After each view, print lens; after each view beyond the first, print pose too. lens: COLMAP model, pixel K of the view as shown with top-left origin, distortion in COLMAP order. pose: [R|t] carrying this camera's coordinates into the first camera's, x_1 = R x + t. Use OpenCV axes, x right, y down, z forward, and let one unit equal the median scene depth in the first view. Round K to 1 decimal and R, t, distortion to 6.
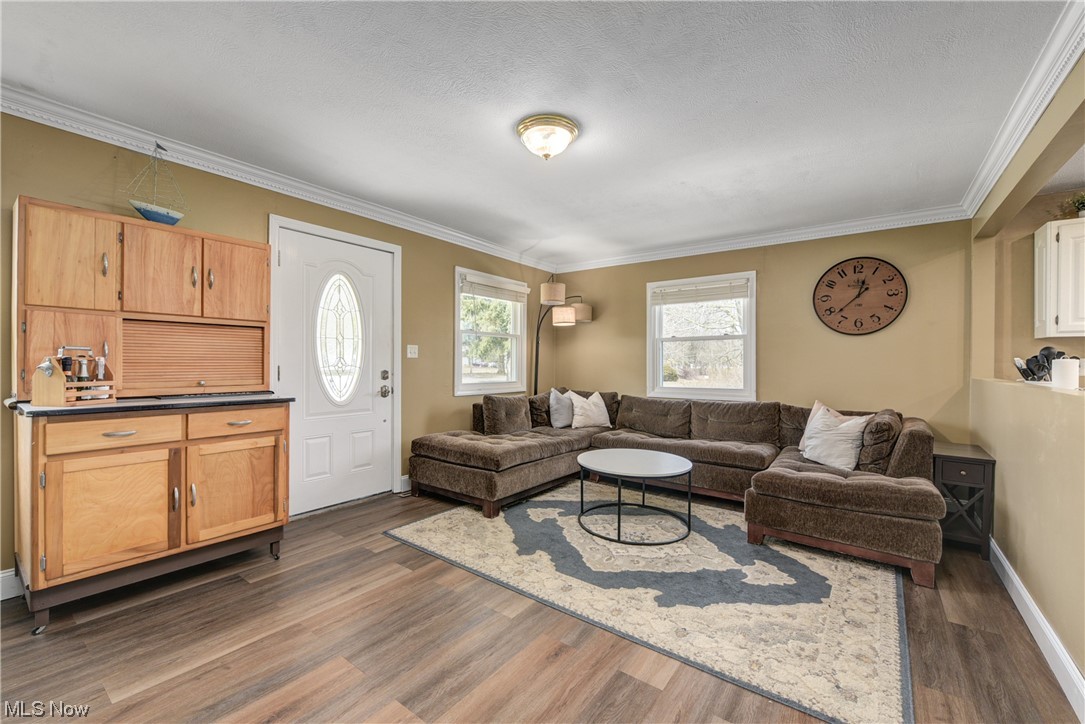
lens RADIAL K [[441.6, 0, 538.4], [0, 441.6, 361.4], [0, 0, 1]] dist [-0.002825, -0.000240]
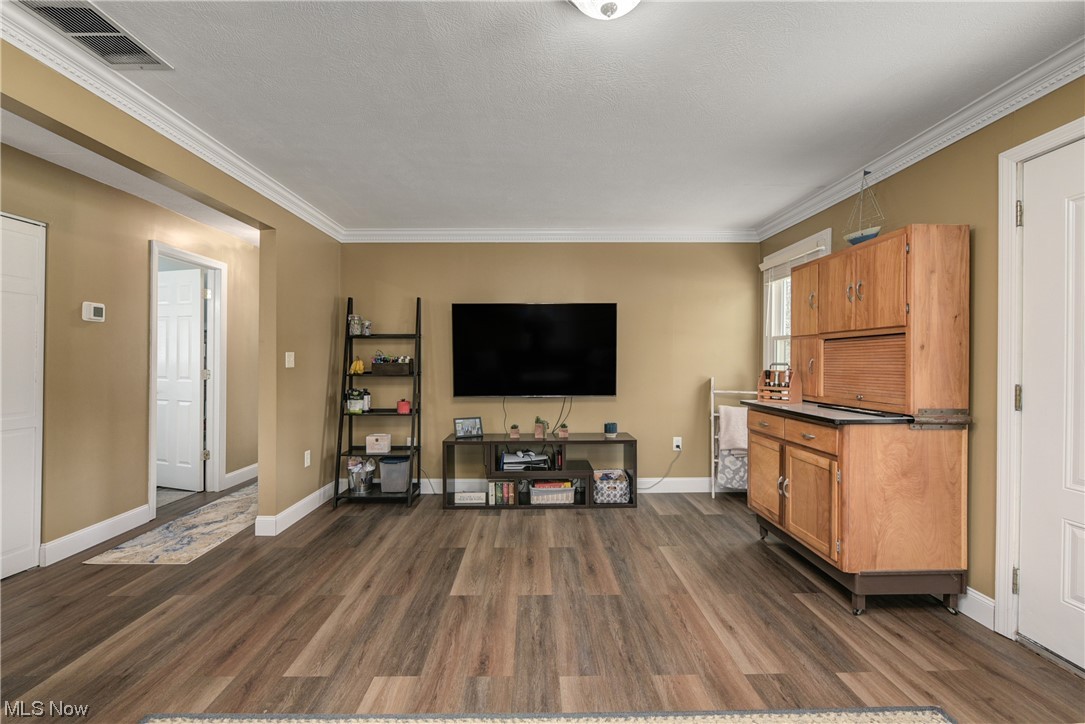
lens RADIAL K [[451.5, 0, 541.0], [0, 451.5, 359.7], [0, 0, 1]] dist [-0.001087, -0.000169]
pose [[-0.784118, -0.016942, -0.620381, 0.420140], [-0.011787, 0.999854, -0.012407, -0.013651], [0.620500, -0.002416, -0.784203, 1.349937]]
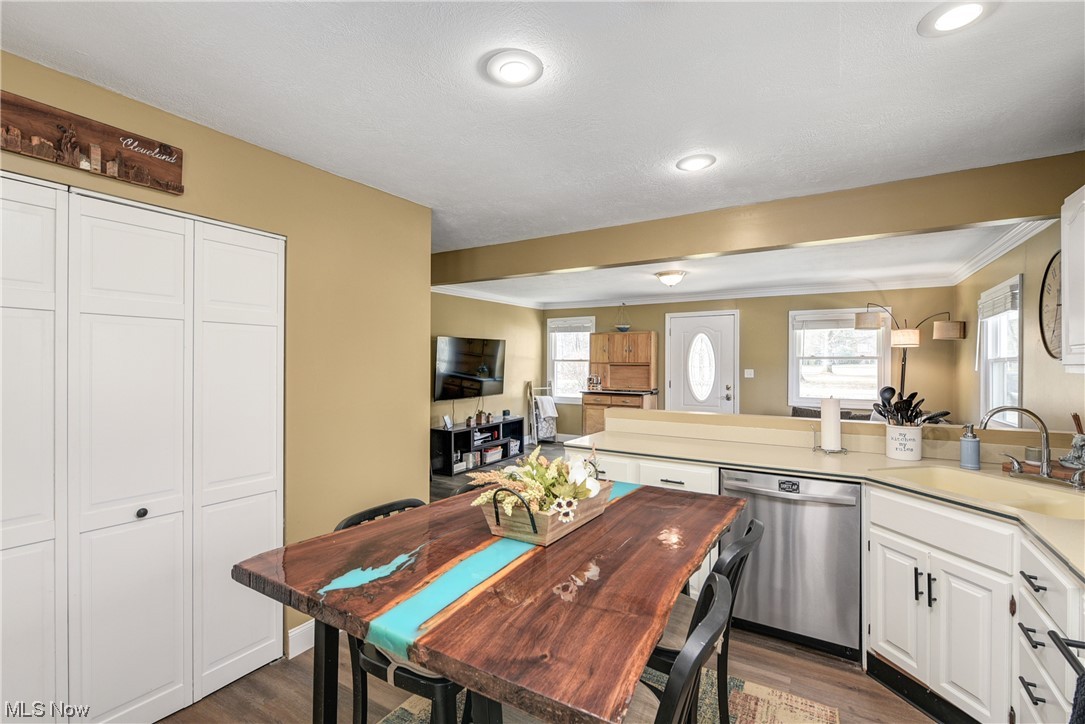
lens RADIAL K [[473.4, 0, 538.8], [0, 473.4, 365.3], [0, 0, 1]] dist [0.002206, 0.000030]
pose [[0.113519, -0.004261, -0.993527, 2.127528], [-0.001245, 0.999989, -0.004431, -0.070431], [0.993535, 0.001740, 0.113513, 0.096121]]
